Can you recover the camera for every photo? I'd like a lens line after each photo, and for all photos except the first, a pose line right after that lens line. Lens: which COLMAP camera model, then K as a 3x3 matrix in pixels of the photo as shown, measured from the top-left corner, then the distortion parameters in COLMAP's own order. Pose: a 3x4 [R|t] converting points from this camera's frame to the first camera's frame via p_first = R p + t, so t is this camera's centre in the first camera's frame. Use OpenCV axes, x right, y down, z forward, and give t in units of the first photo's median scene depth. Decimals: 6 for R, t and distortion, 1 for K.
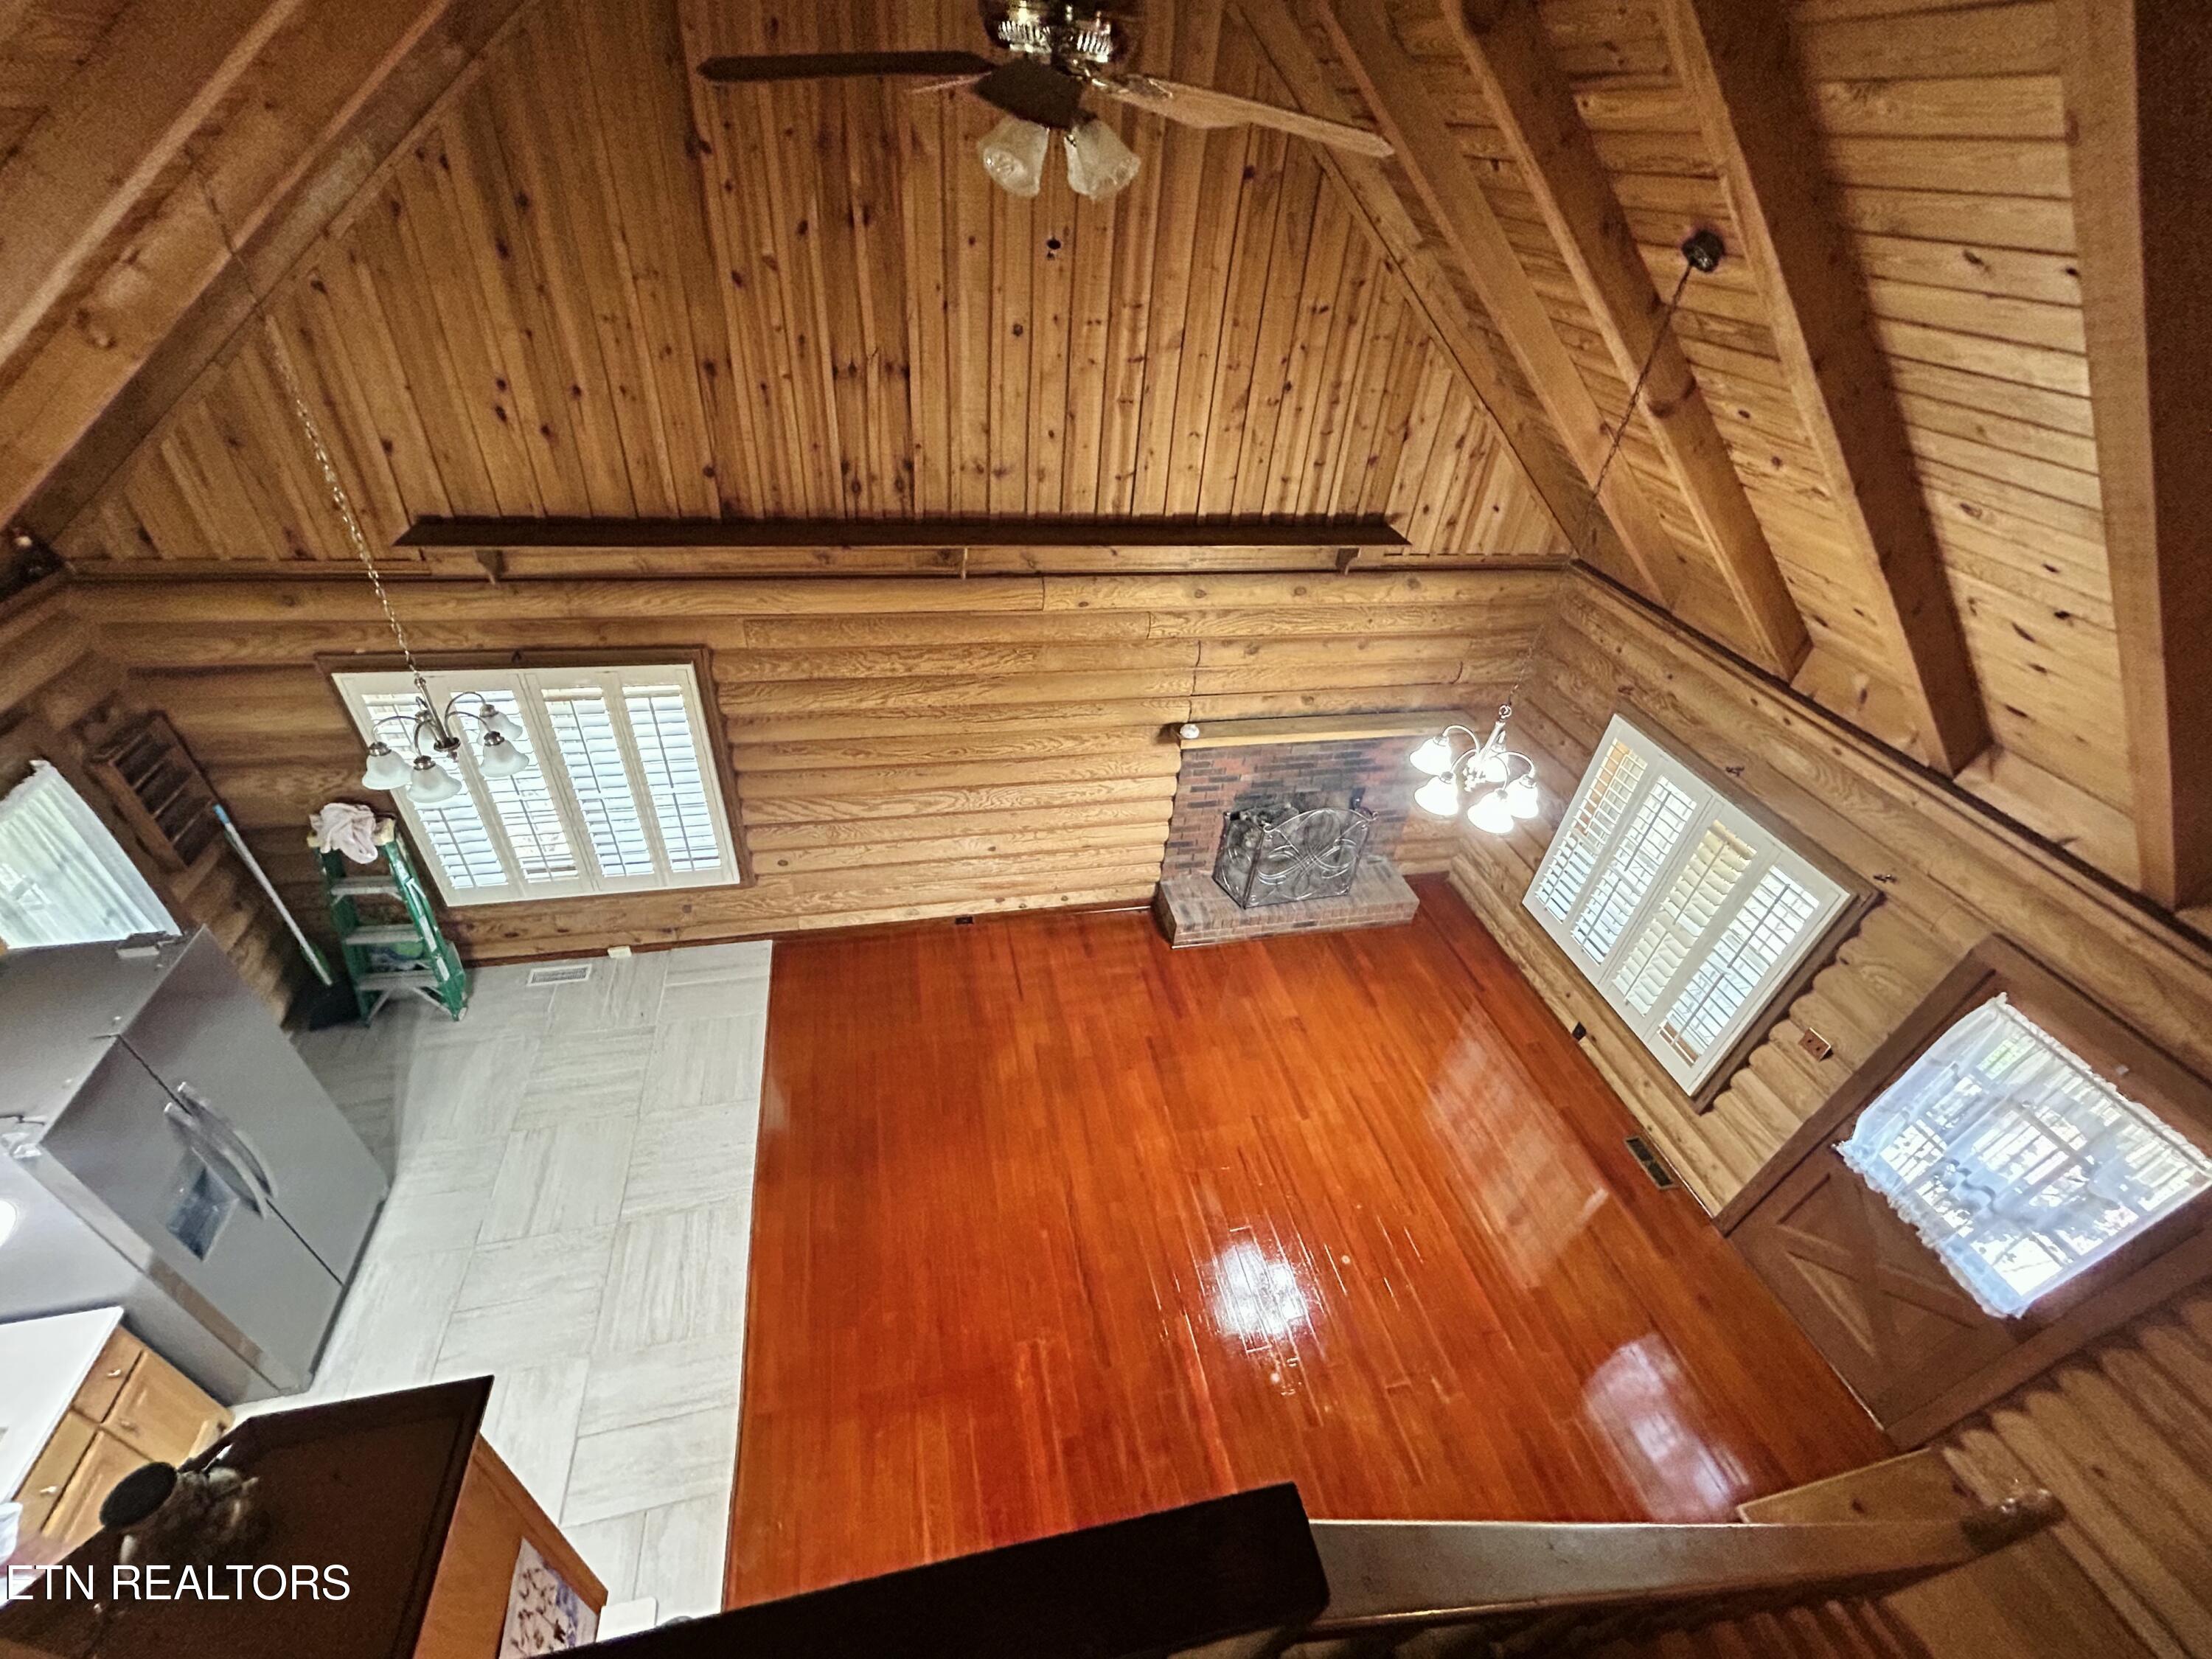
lens RADIAL K [[892.3, 0, 1104.8], [0, 892.3, 830.9], [0, 0, 1]] dist [-0.001090, 0.001387]
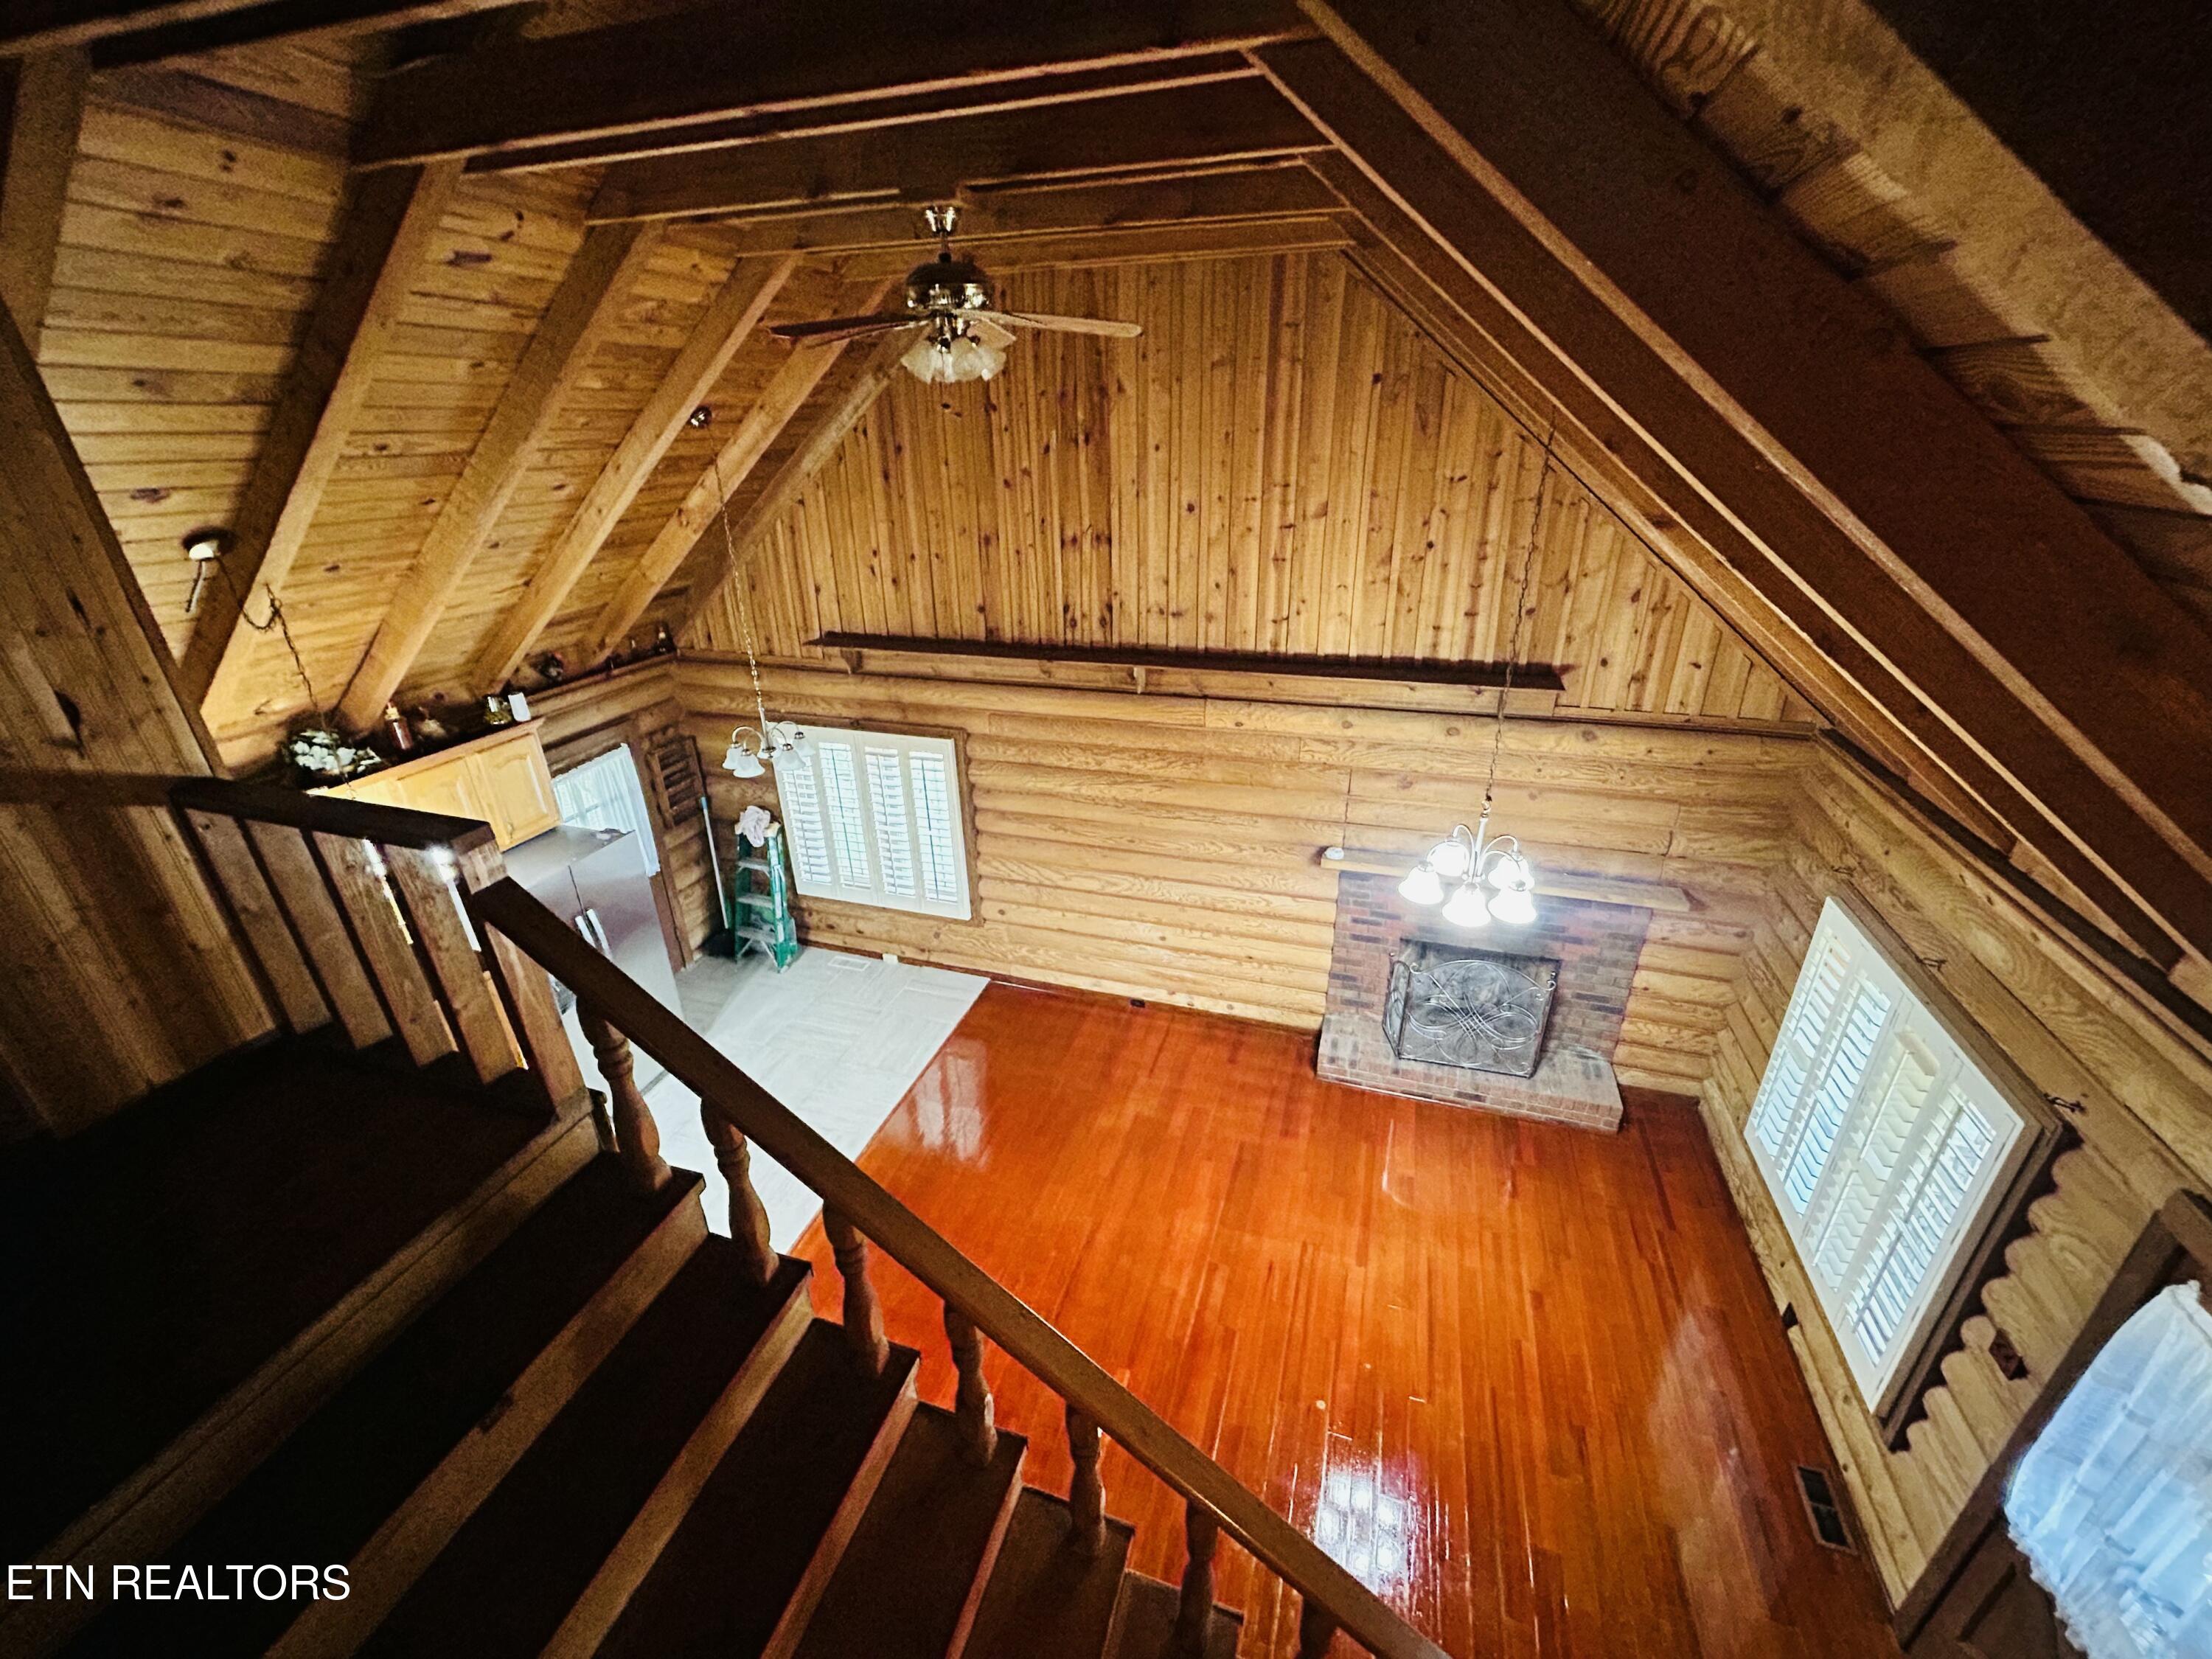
lens RADIAL K [[892.3, 0, 1103.5], [0, 892.3, 830.6], [0, 0, 1]] dist [-0.001090, 0.001387]
pose [[0.851218, 0.124204, -0.509904, 0.453280], [-0.244456, 0.953589, -0.175809, 0.131457], [0.464403, 0.274301, 0.842074, -0.026331]]
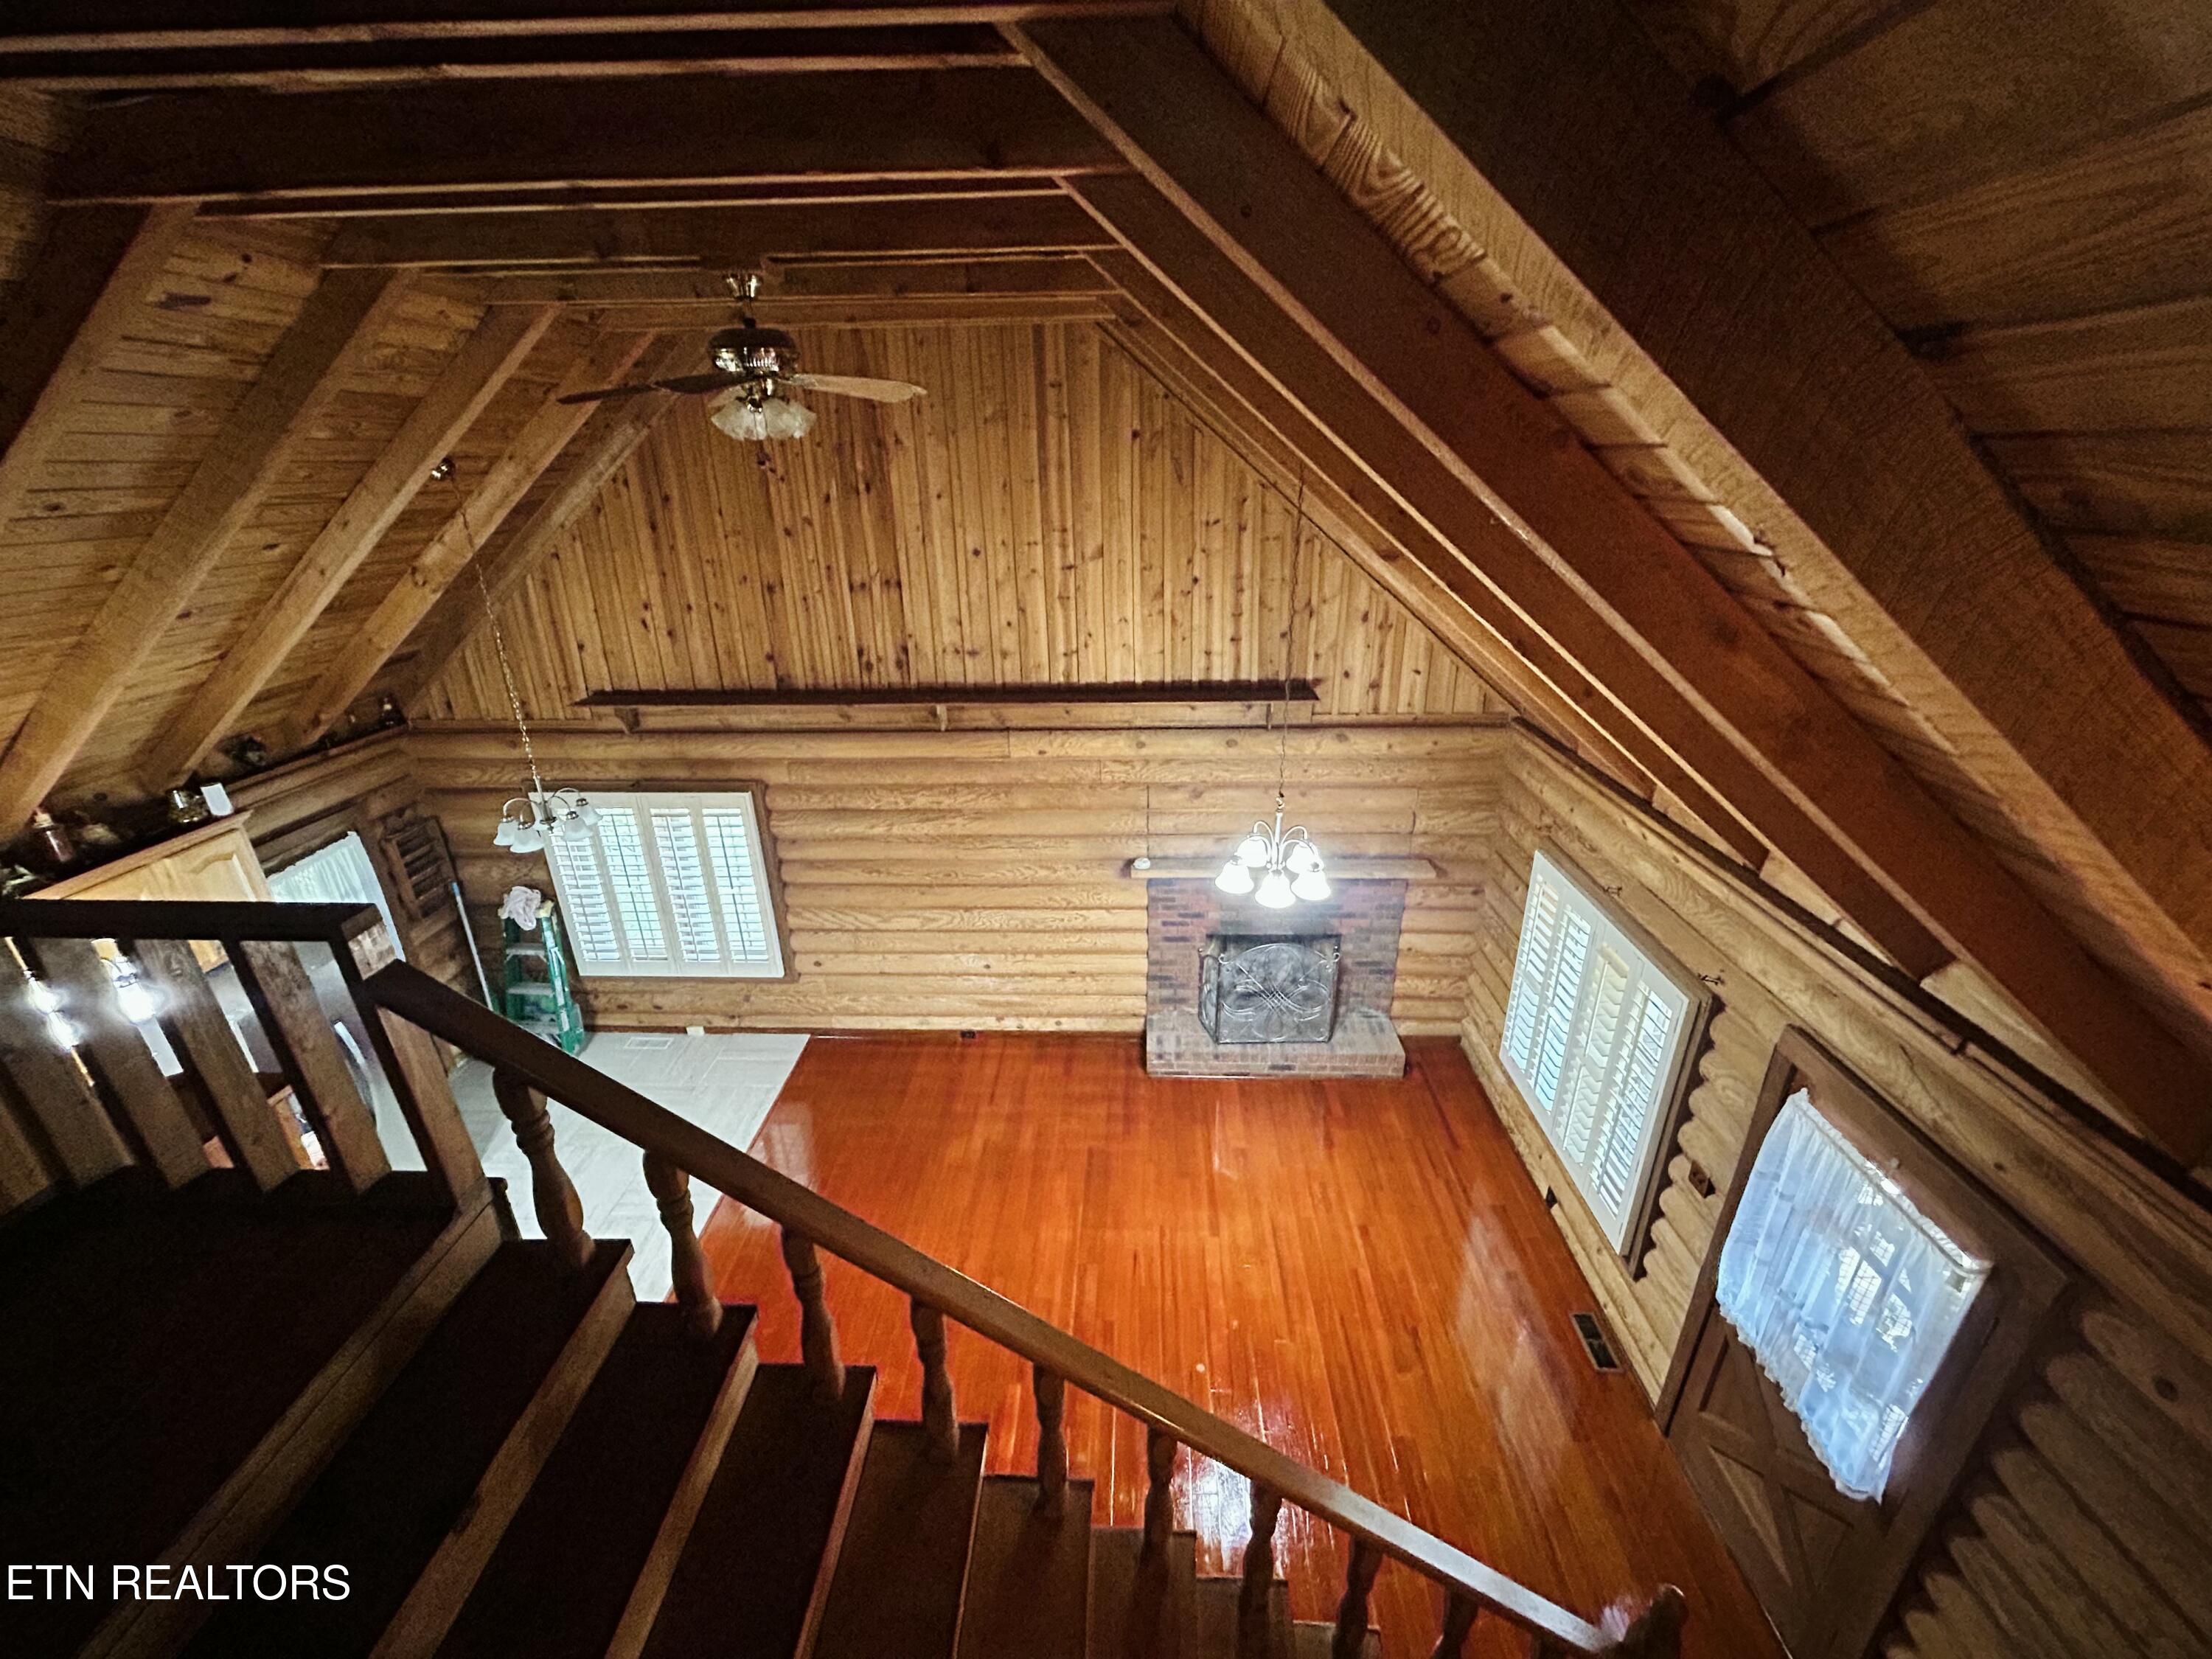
lens RADIAL K [[892.3, 0, 1103.7], [0, 892.3, 830.6], [0, 0, 1]] dist [-0.001090, 0.001387]
pose [[0.959640, 0.009114, -0.281082, 0.420741], [-0.084061, 0.963077, -0.255766, 0.164289], [0.268373, 0.269071, 0.924974, -0.091835]]
